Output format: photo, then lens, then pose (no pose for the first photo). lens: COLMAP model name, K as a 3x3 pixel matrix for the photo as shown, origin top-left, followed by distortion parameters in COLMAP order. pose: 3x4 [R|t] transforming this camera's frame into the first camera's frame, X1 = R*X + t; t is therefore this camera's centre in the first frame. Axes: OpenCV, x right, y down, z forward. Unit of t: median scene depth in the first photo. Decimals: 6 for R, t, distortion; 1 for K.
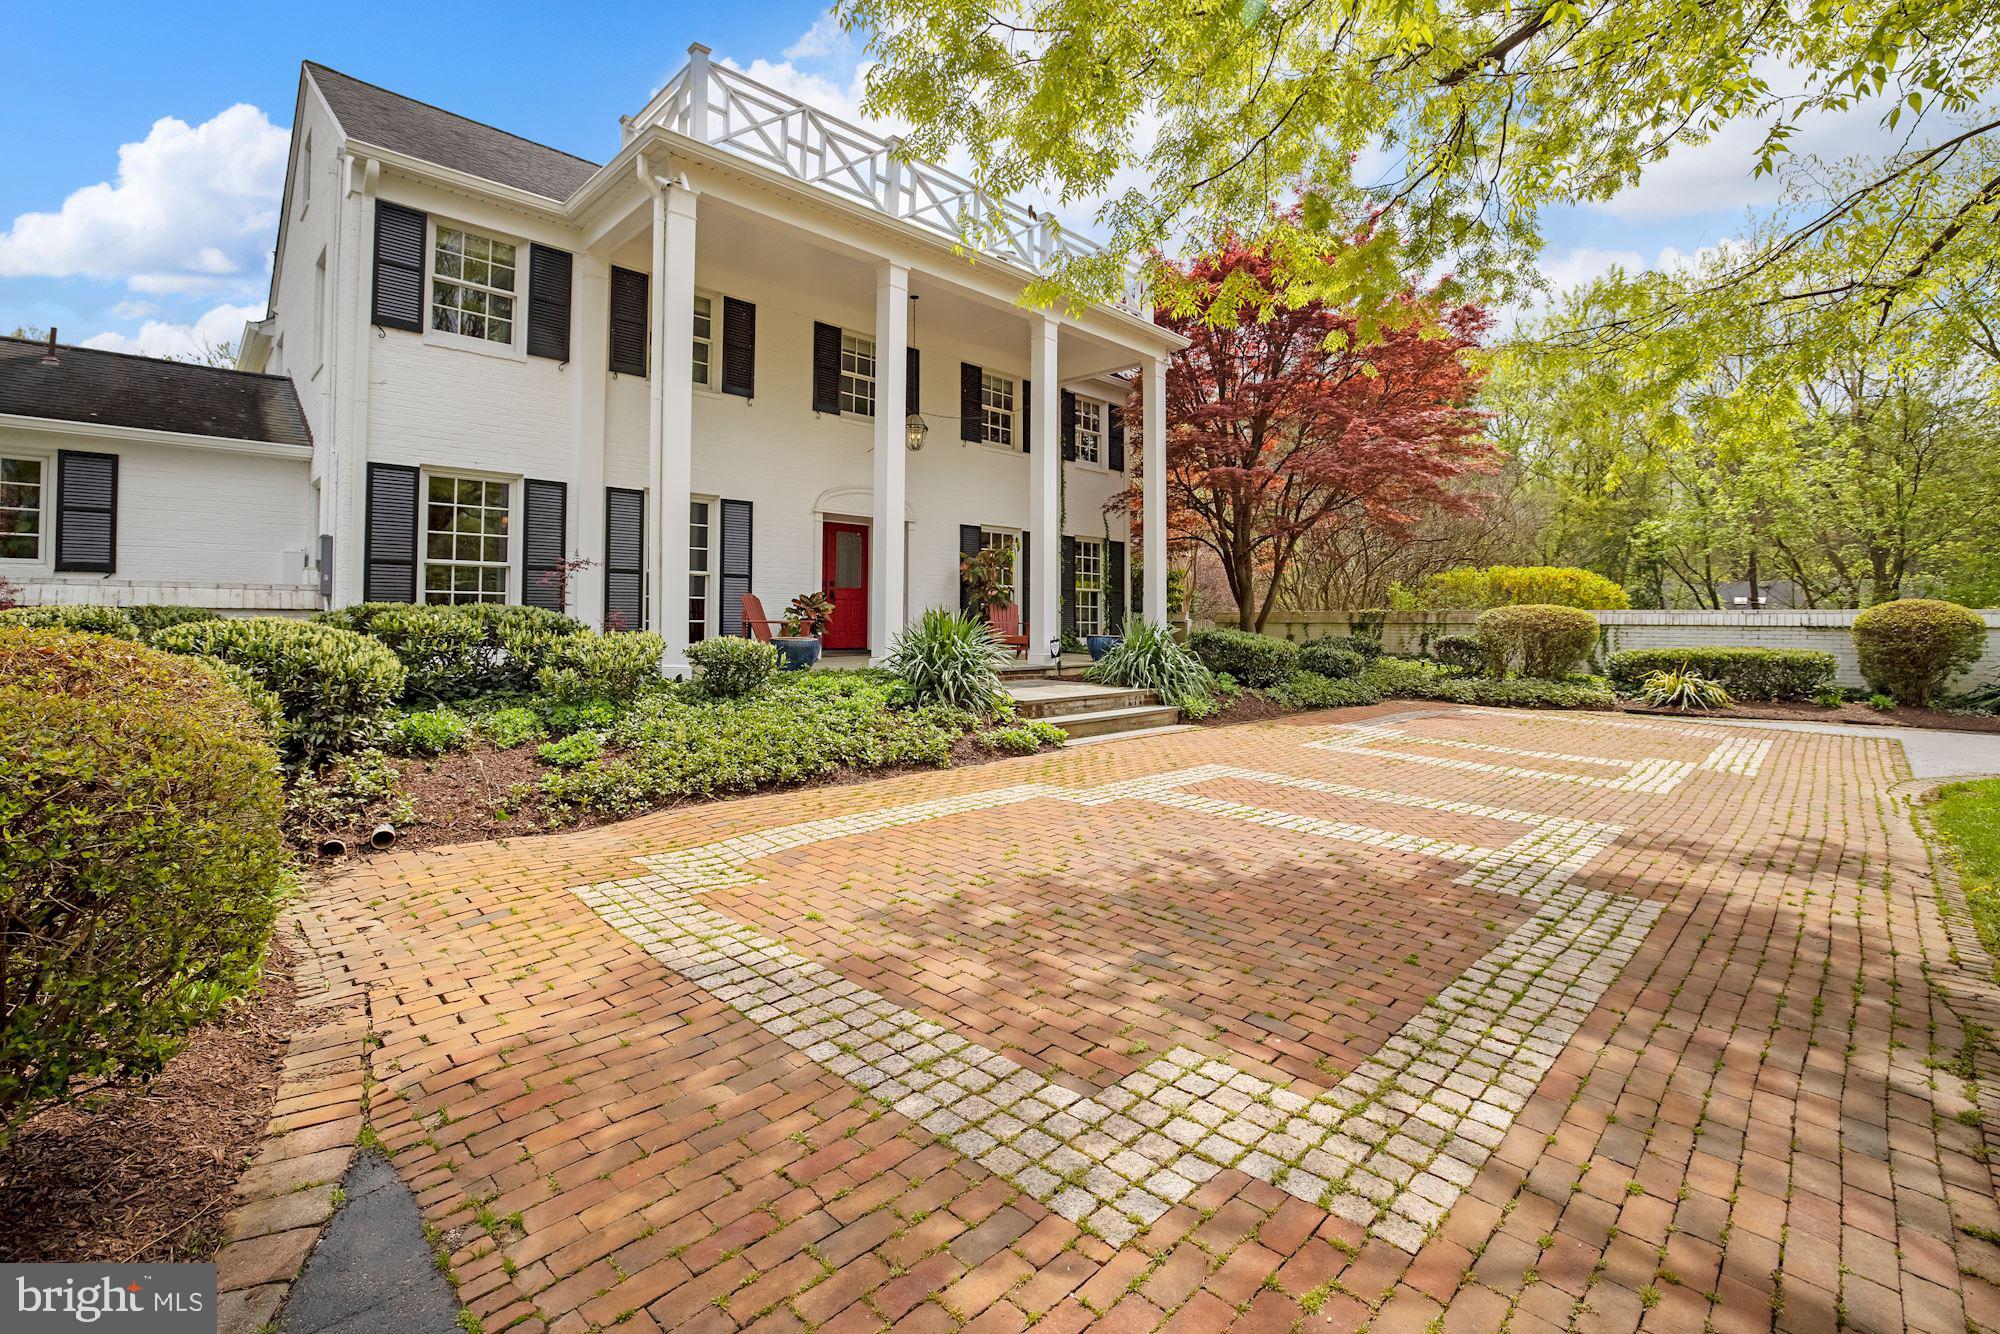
lens RADIAL K [[888.5, 0, 999.6], [0, 888.5, 601.6], [0, 0, 1]] dist [-0.036398, 0.000231]
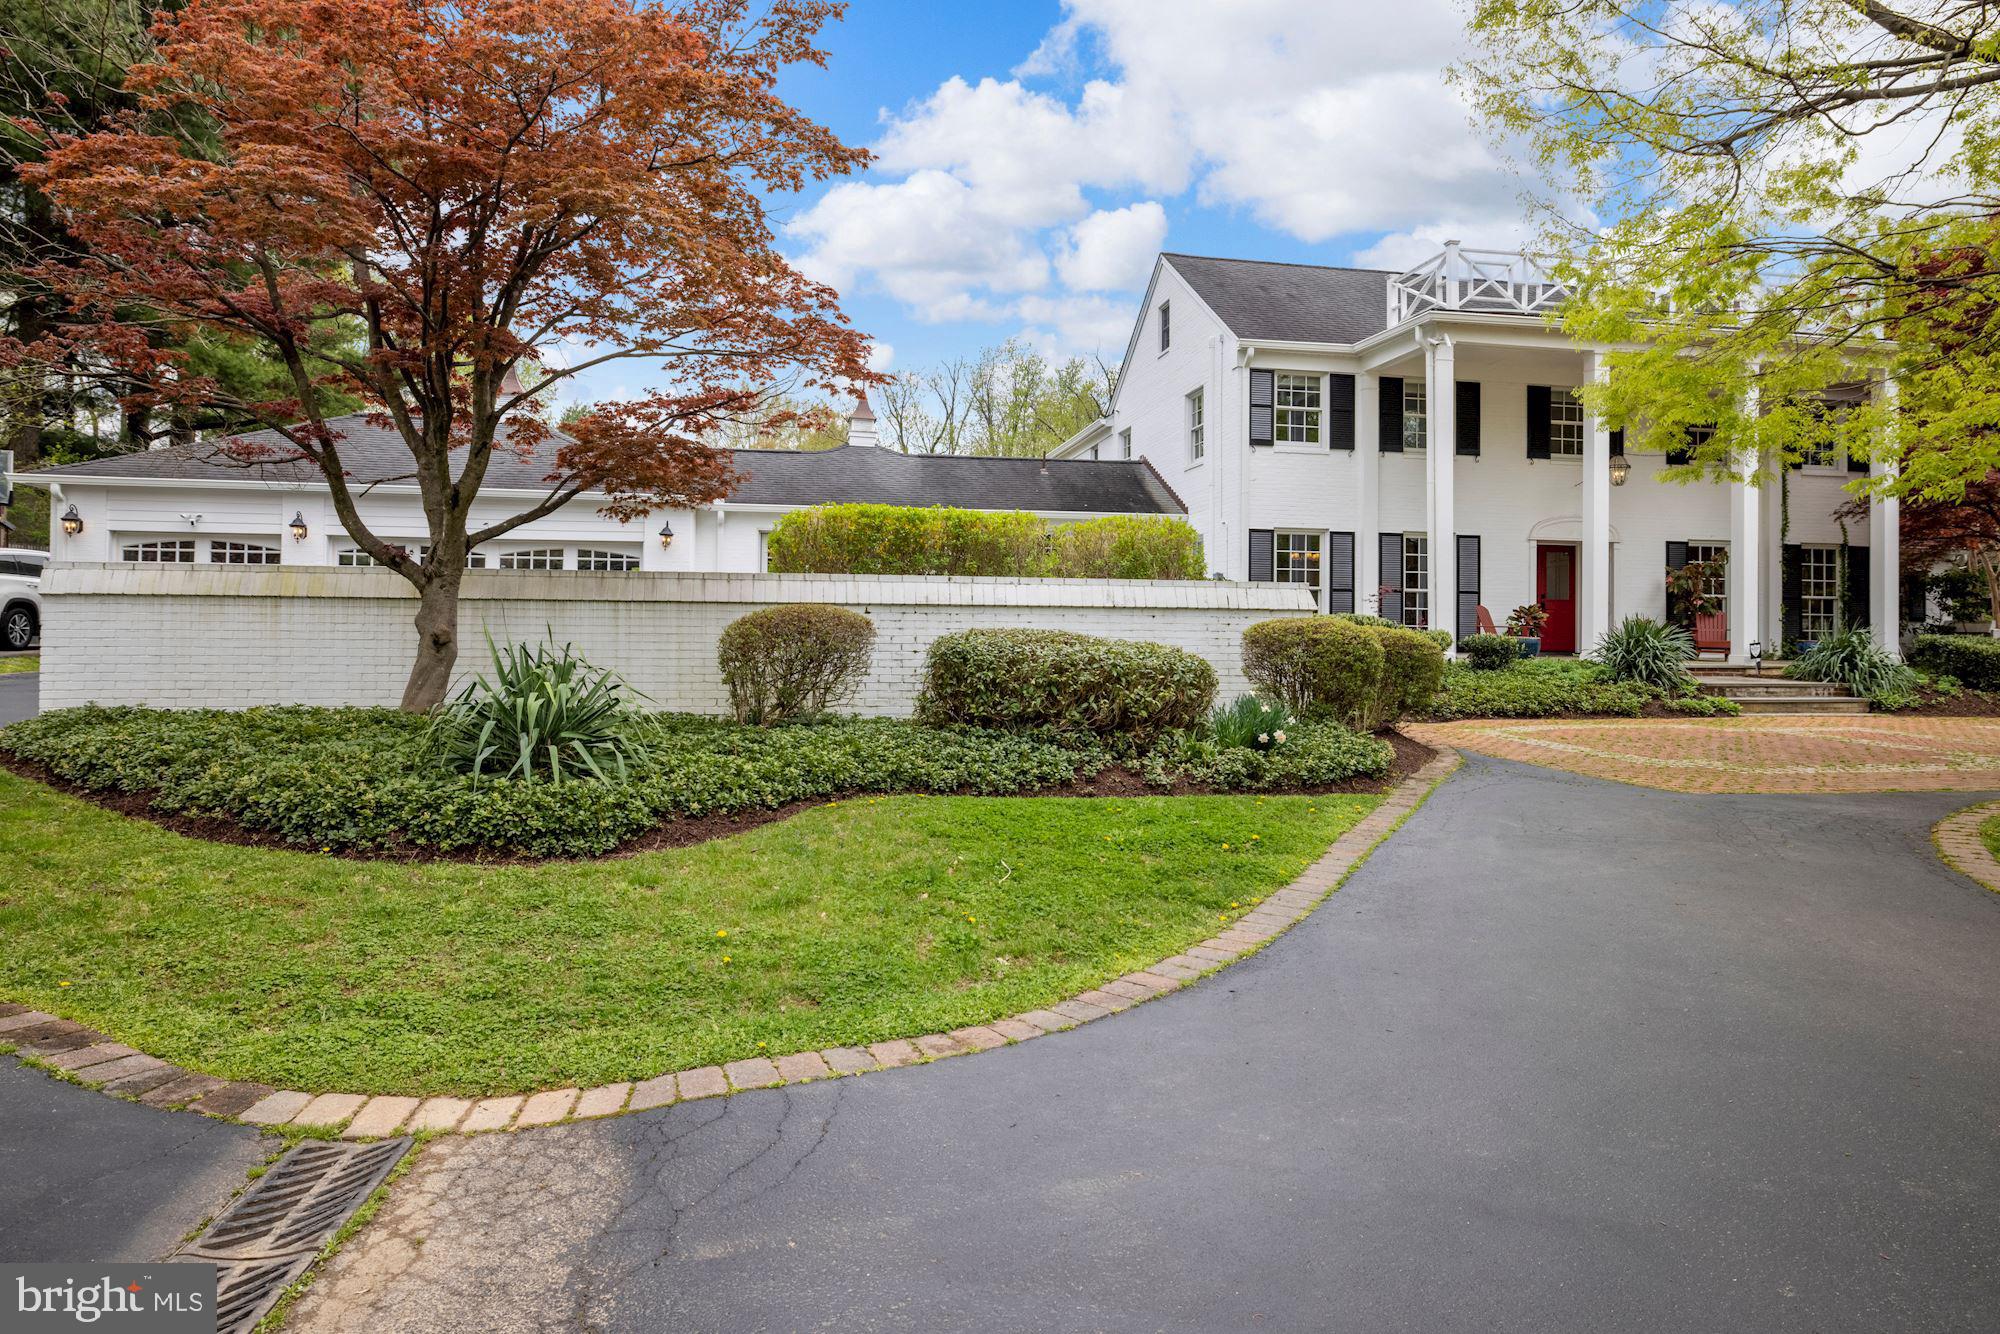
lens RADIAL K [[1194.4, 0, 1003.1], [0, 1194.4, 615.7], [0, 0, 1]] dist [-0.046193, 0.049362]
pose [[0.831415, -0.005972, -0.555620, 0.117750], [0.006863, 0.999976, -0.000479, 0.002059], [0.555610, -0.003415, 0.831436, -0.933501]]
